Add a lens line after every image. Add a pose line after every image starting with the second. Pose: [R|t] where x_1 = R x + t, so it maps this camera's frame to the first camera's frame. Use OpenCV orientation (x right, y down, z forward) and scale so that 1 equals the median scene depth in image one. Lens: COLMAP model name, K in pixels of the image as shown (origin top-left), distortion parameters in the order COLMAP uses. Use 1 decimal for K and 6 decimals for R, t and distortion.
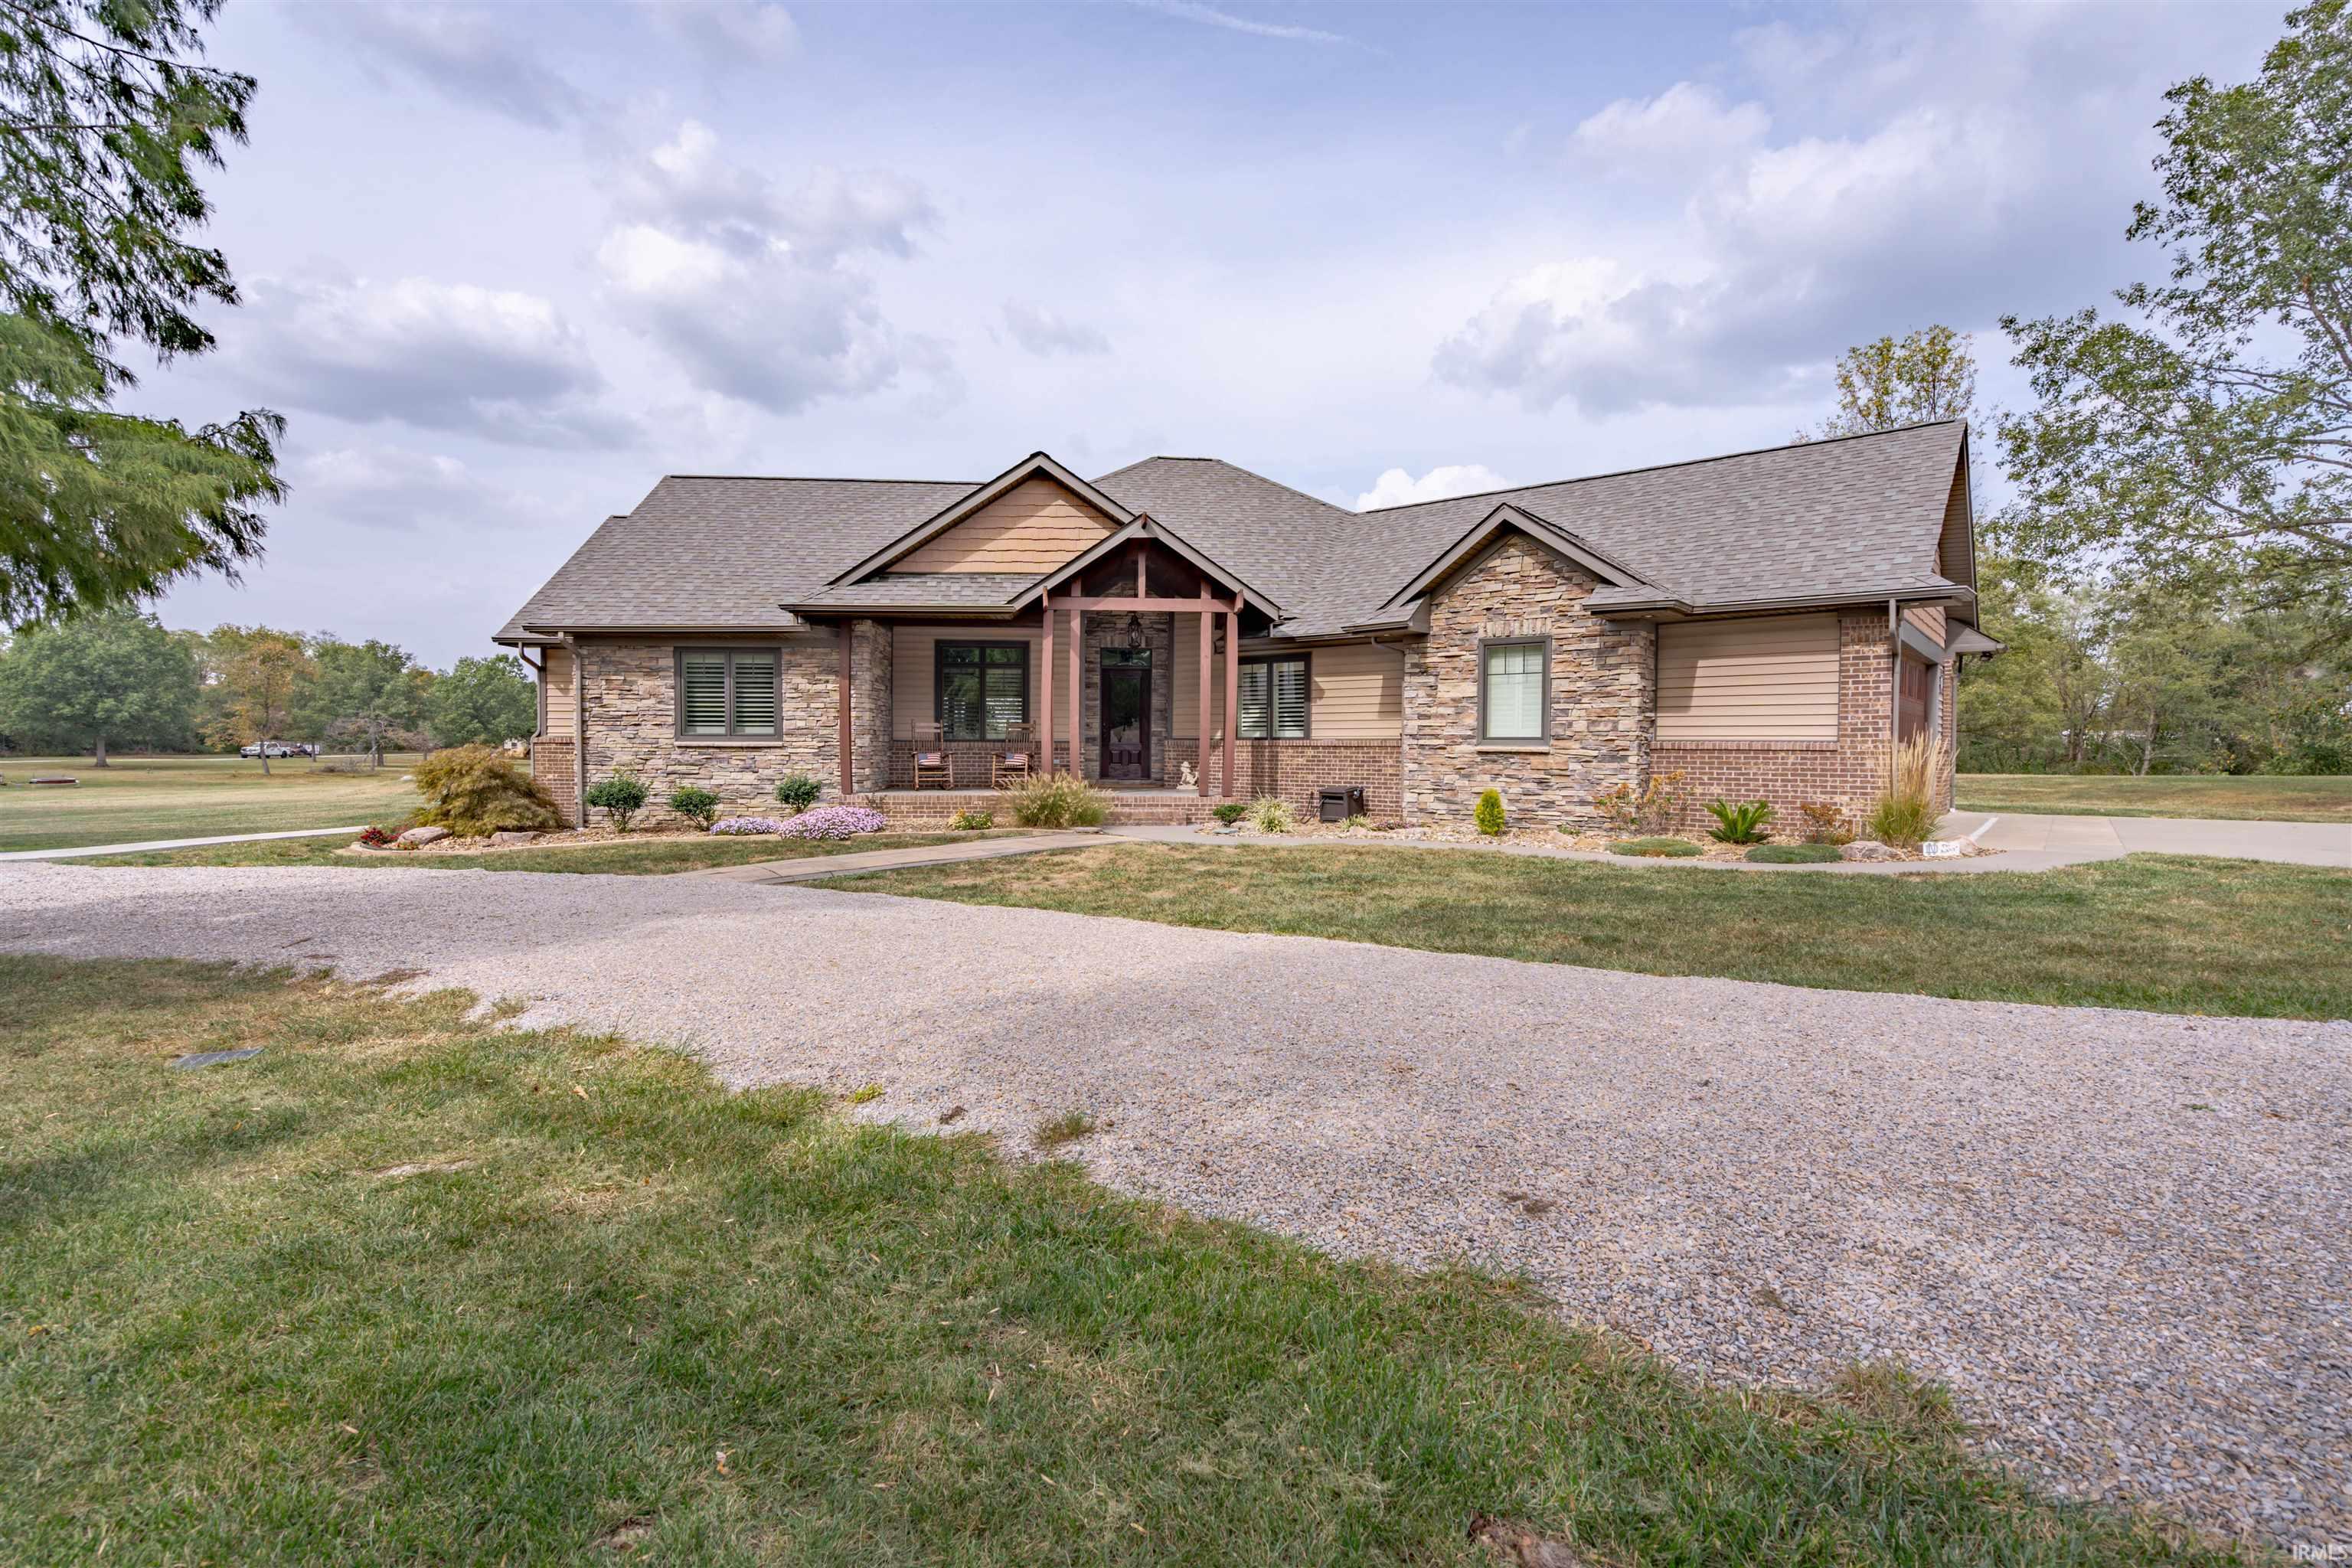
lens RADIAL K [[1080.9, 0, 1181.4], [0, 1080.9, 769.5], [0, 0, 1]] dist [-0.009698, 0.003780]
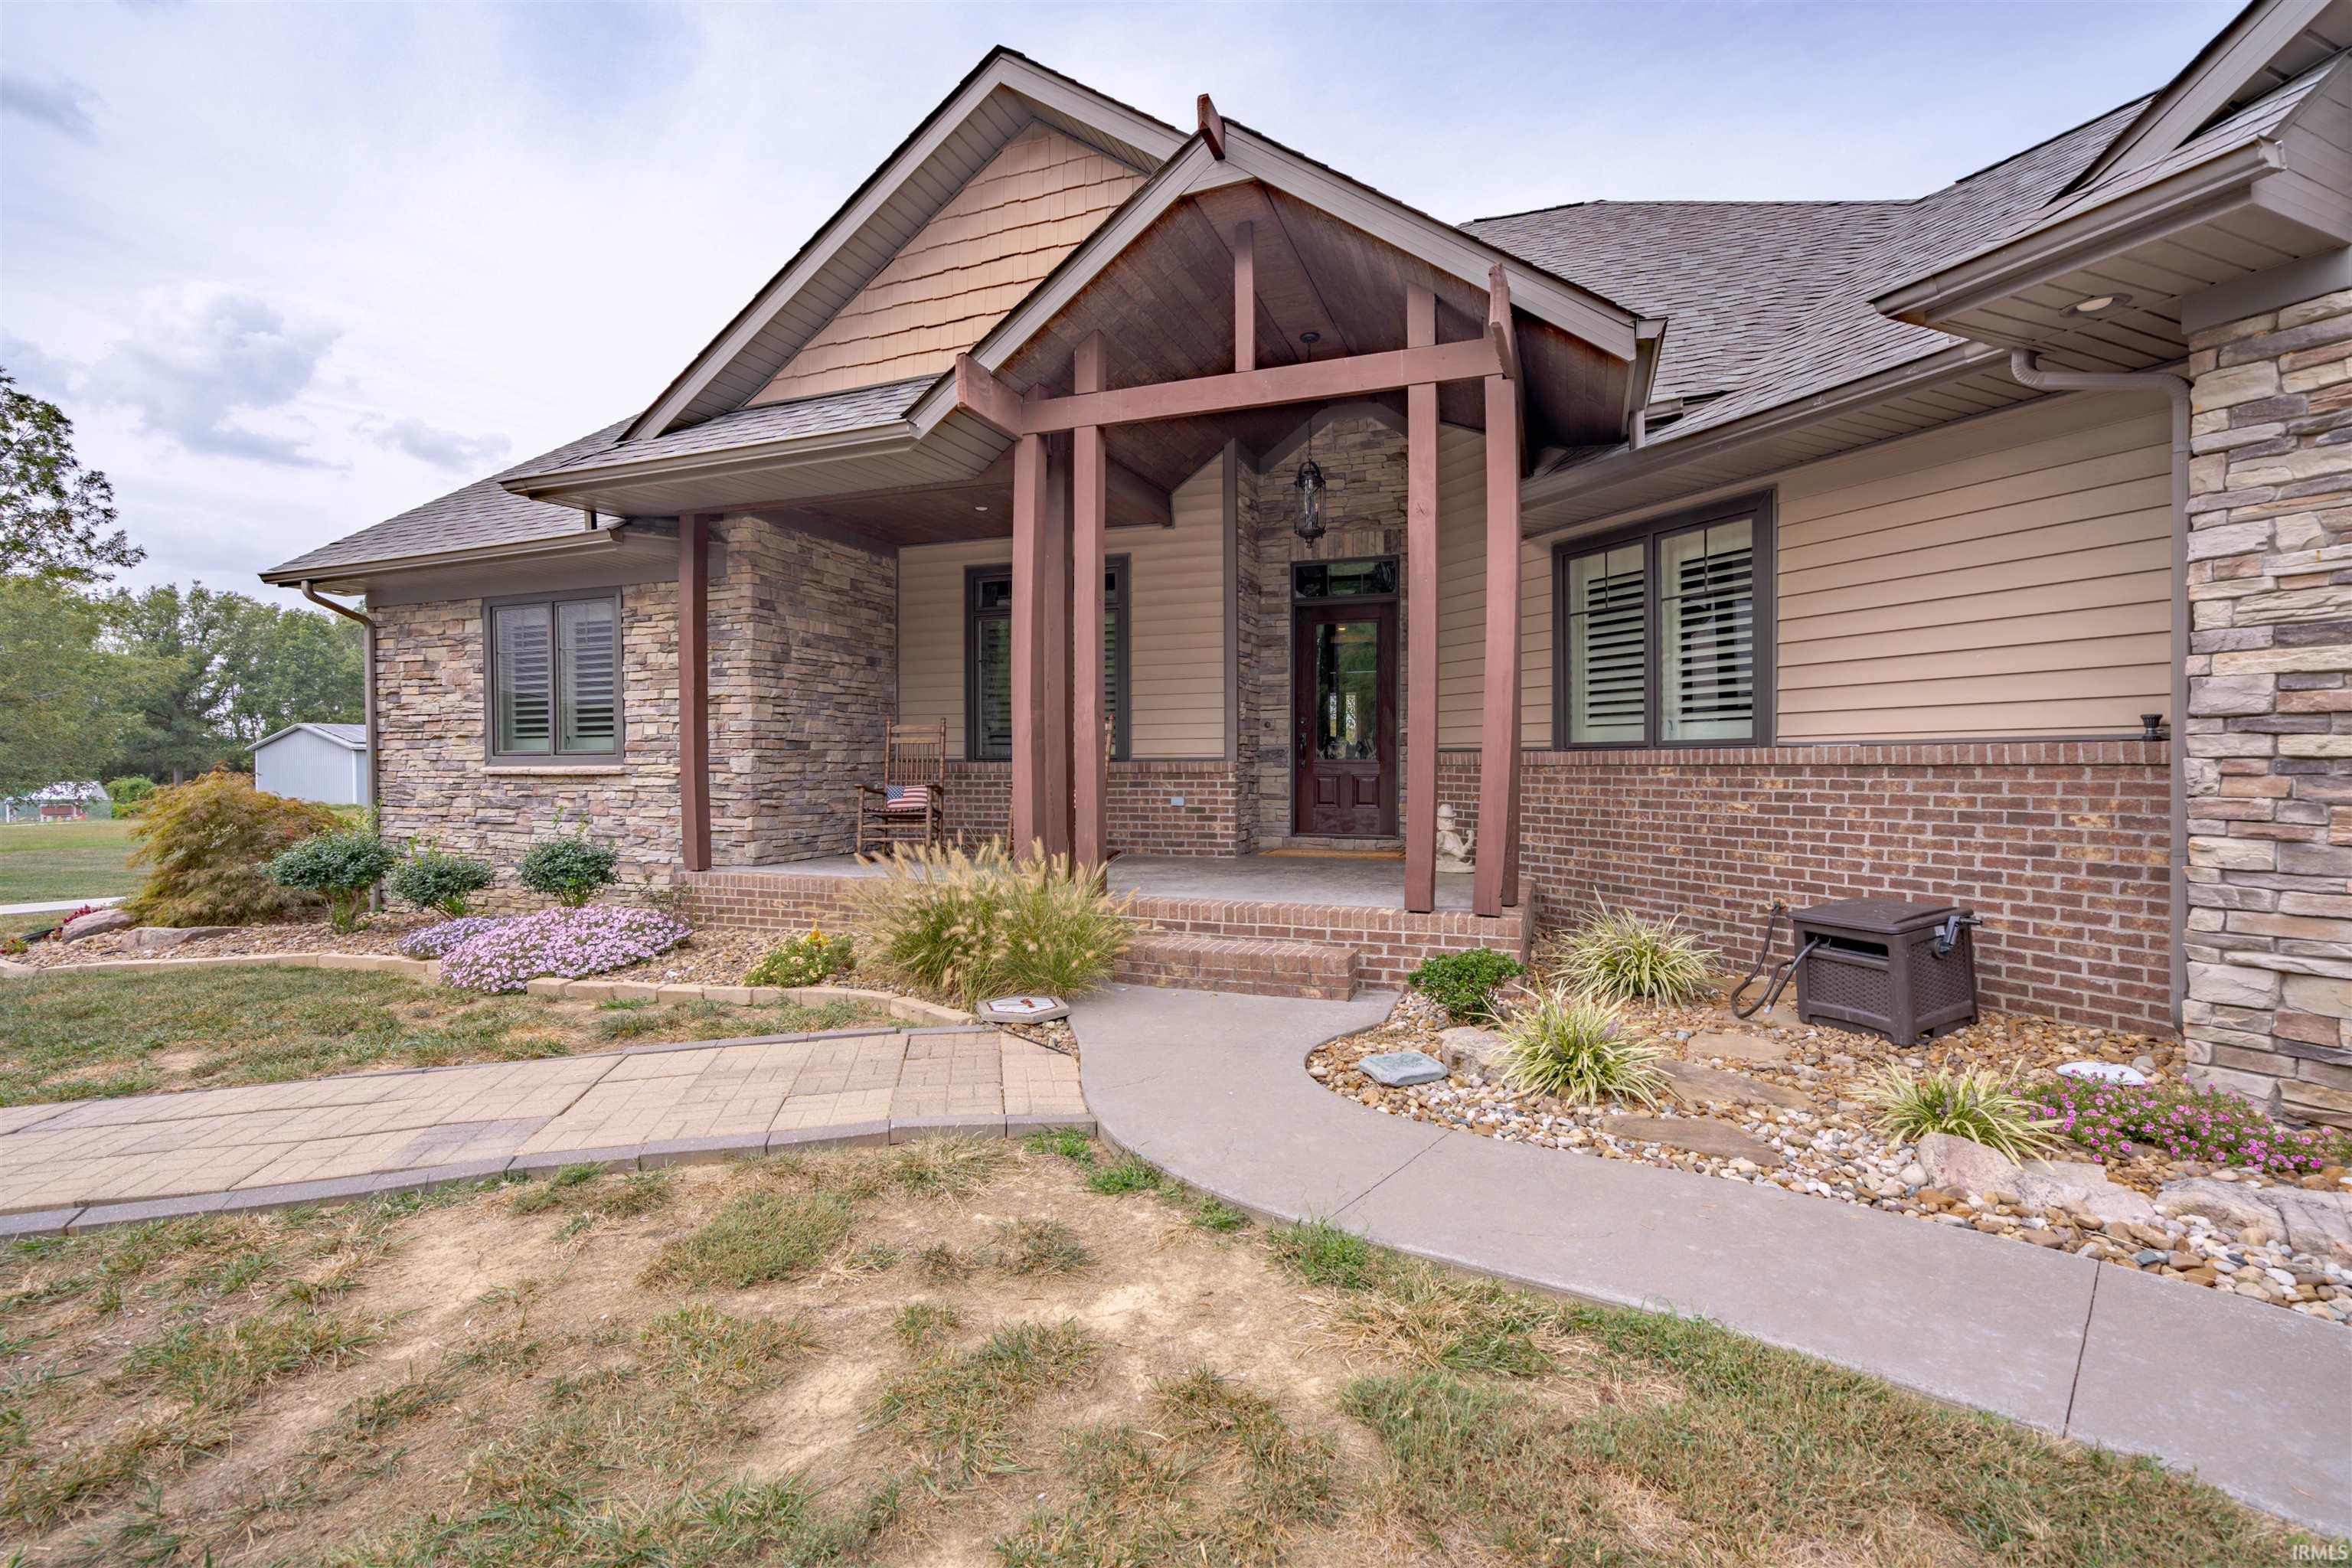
lens RADIAL K [[1080.9, 0, 1172.5], [0, 1080.9, 774.4], [0, 0, 1]] dist [-0.009698, 0.003780]
pose [[0.904379, -0.004165, -0.426709, 0.097696], [-0.000702, 0.999937, -0.011247, -0.015537], [0.426729, 0.010471, 0.904319, 0.646732]]
